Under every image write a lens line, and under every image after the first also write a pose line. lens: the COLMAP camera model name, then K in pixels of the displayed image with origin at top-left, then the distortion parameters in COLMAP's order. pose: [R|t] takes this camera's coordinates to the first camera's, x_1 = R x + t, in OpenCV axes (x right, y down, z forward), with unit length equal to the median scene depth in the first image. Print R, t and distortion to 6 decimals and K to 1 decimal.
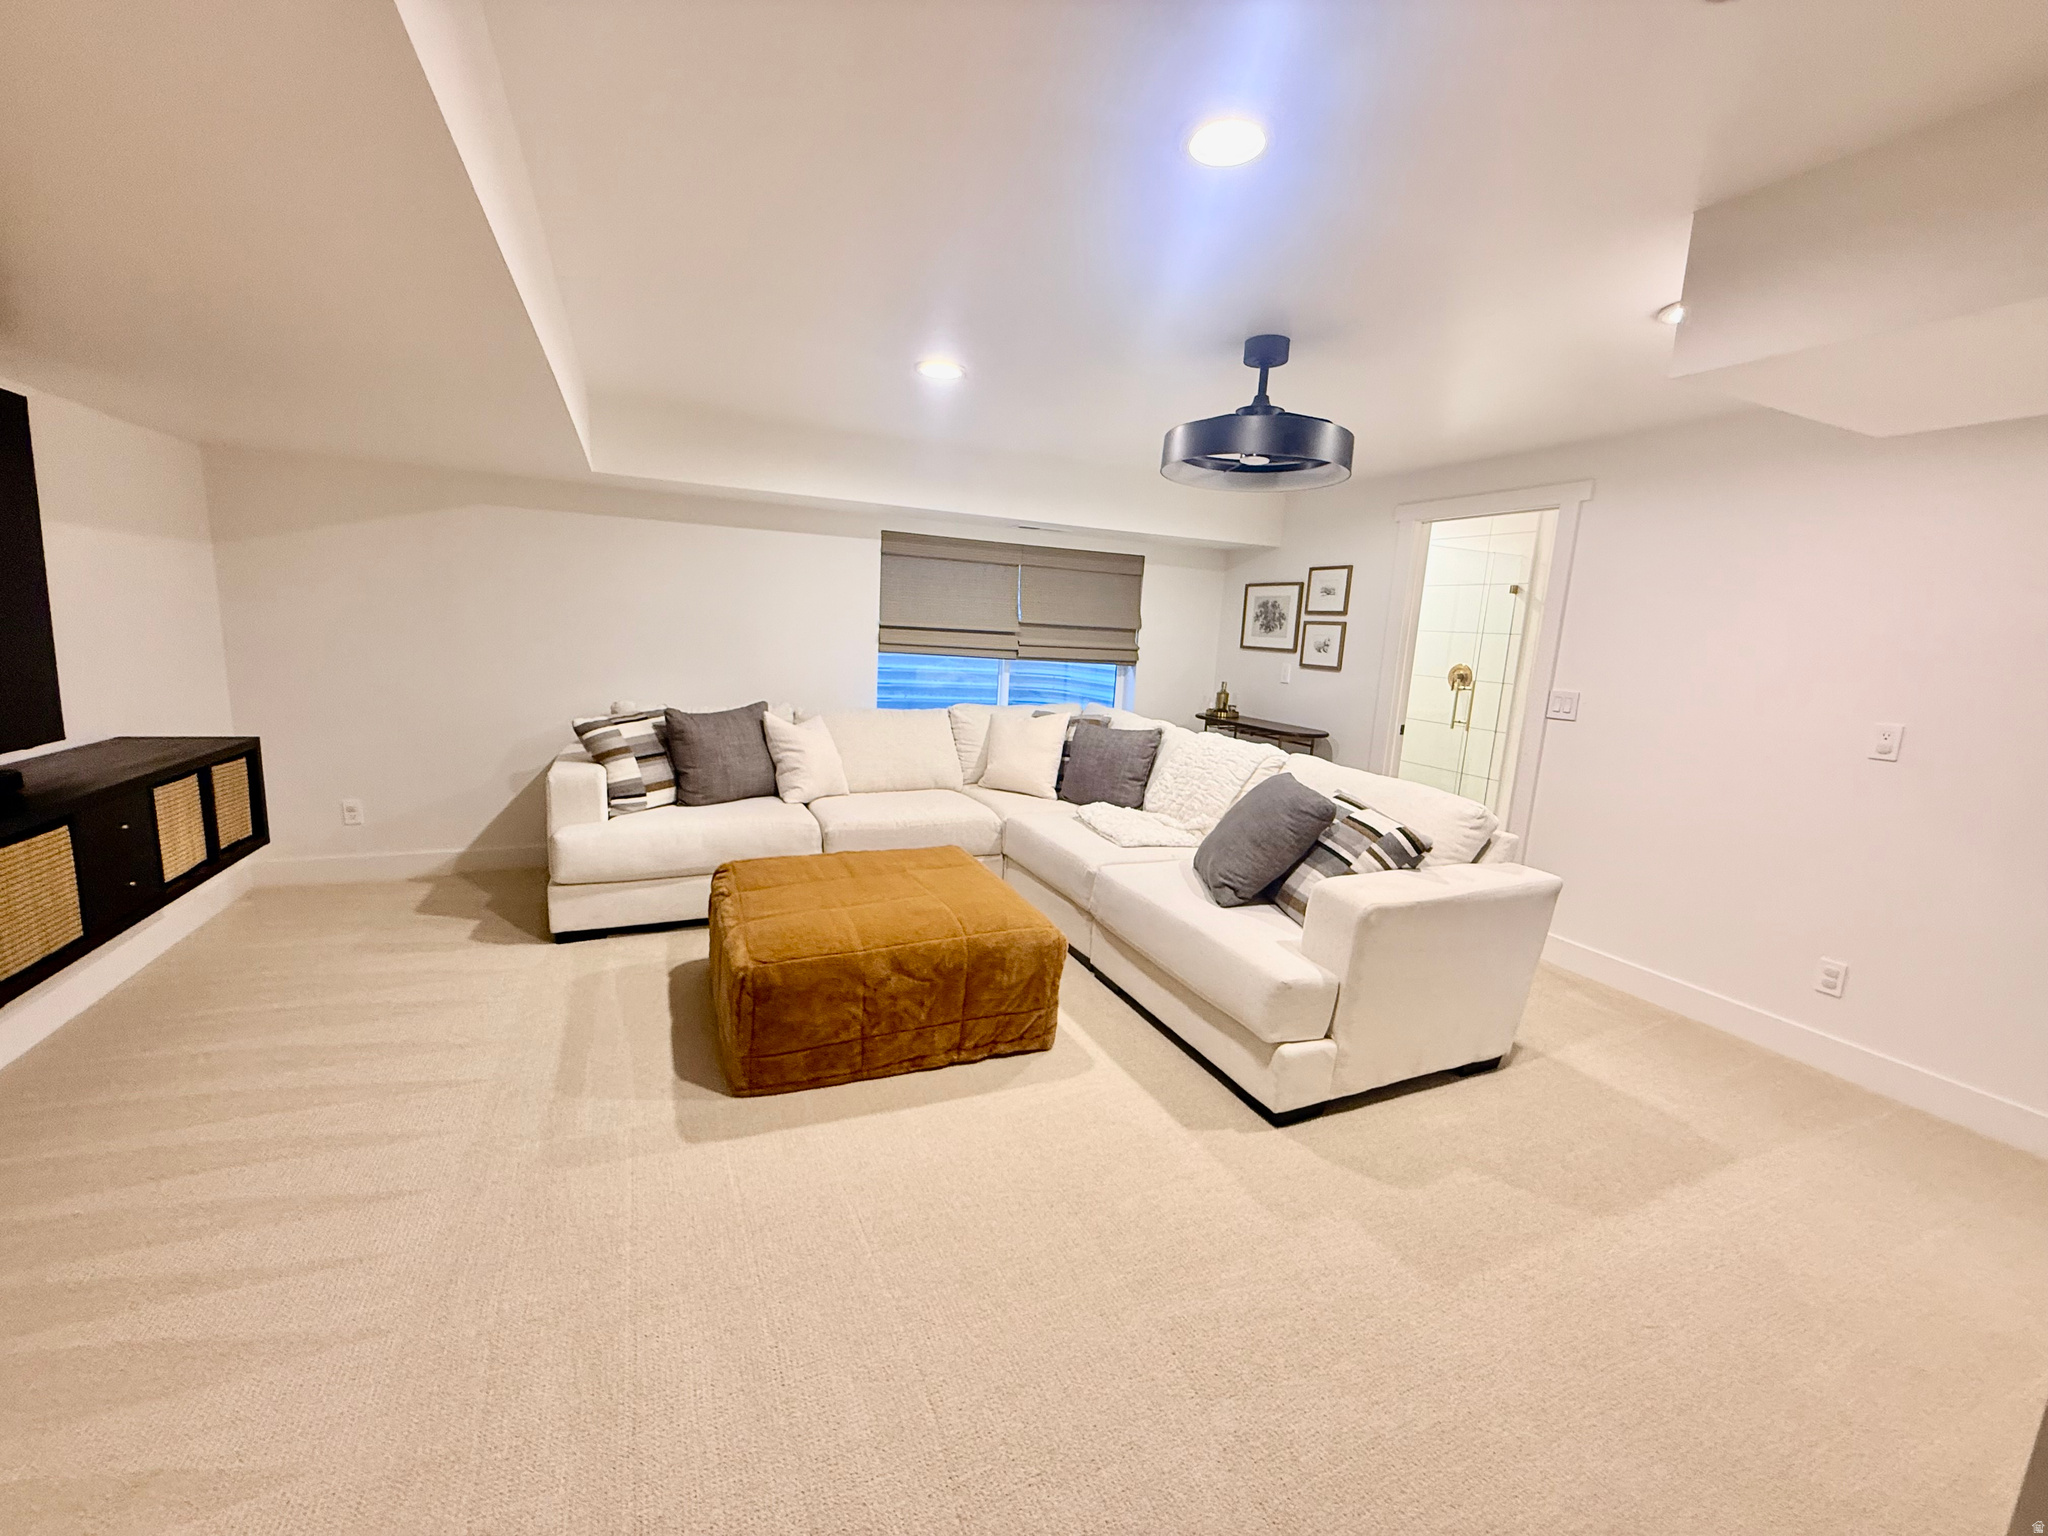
lens RADIAL K [[813.6, 0, 1012.8], [0, 813.6, 764.4], [0, 0, 1]] dist [-0.000251, -0.000423]
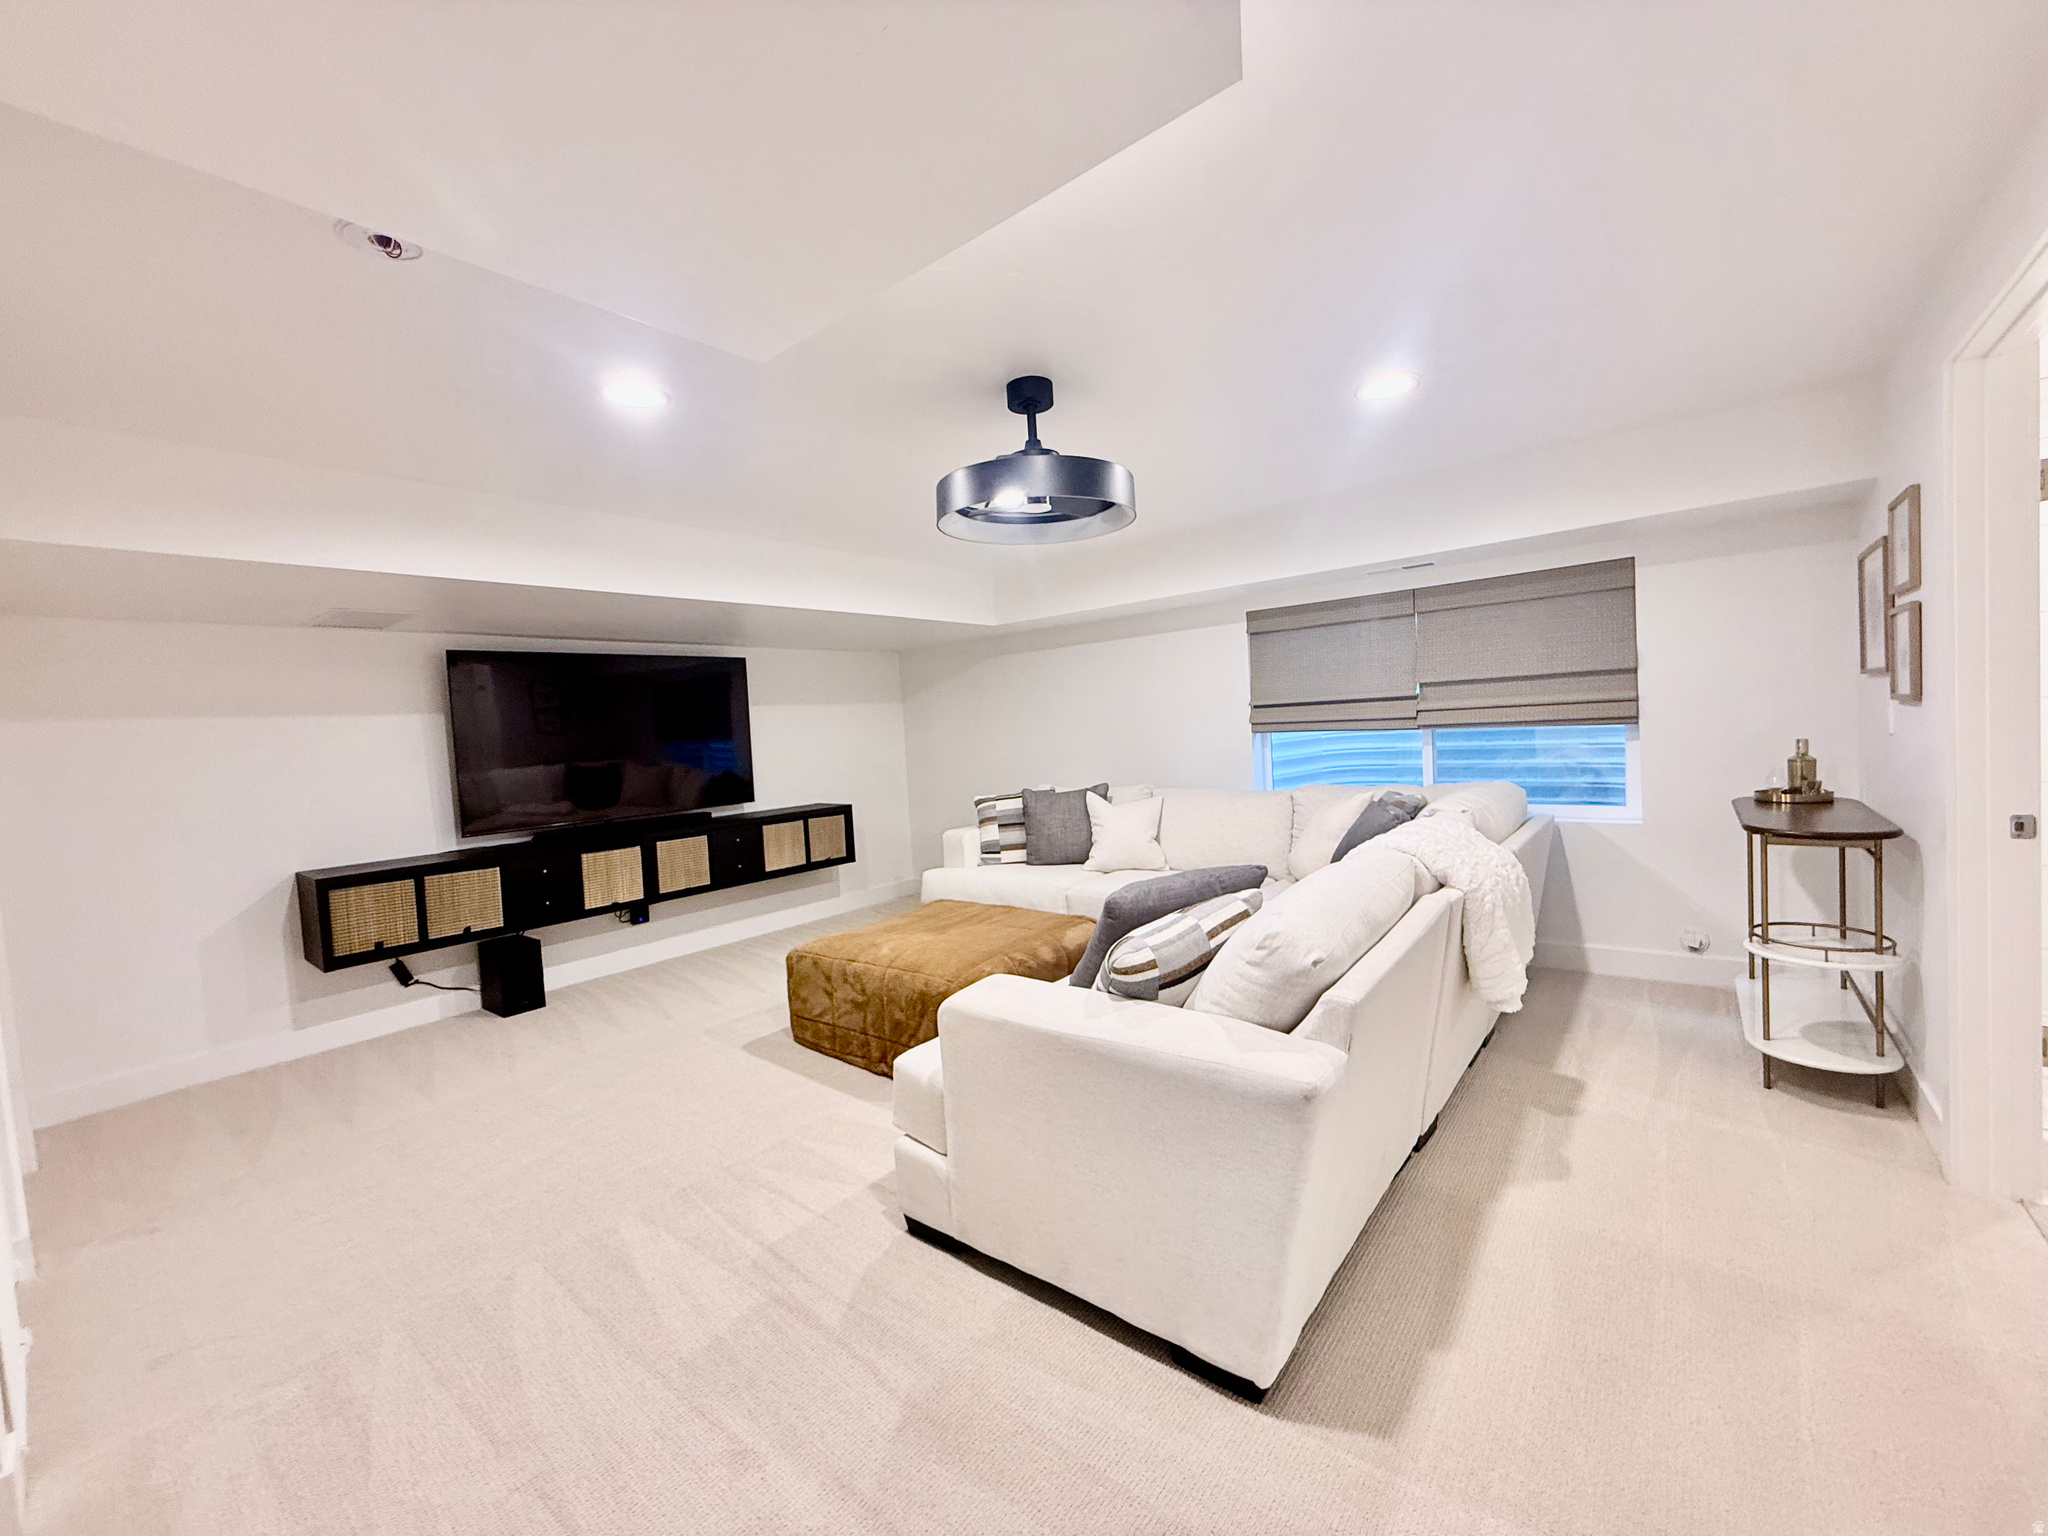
lens RADIAL K [[813.6, 0, 1014.2], [0, 813.6, 763.2], [0, 0, 1]] dist [-0.000251, -0.000423]
pose [[0.444596, -0.037342, -0.894953, 0.706334], [-0.068679, 0.994768, -0.075625, -0.008993], [0.893094, 0.095087, 0.439705, 0.380773]]
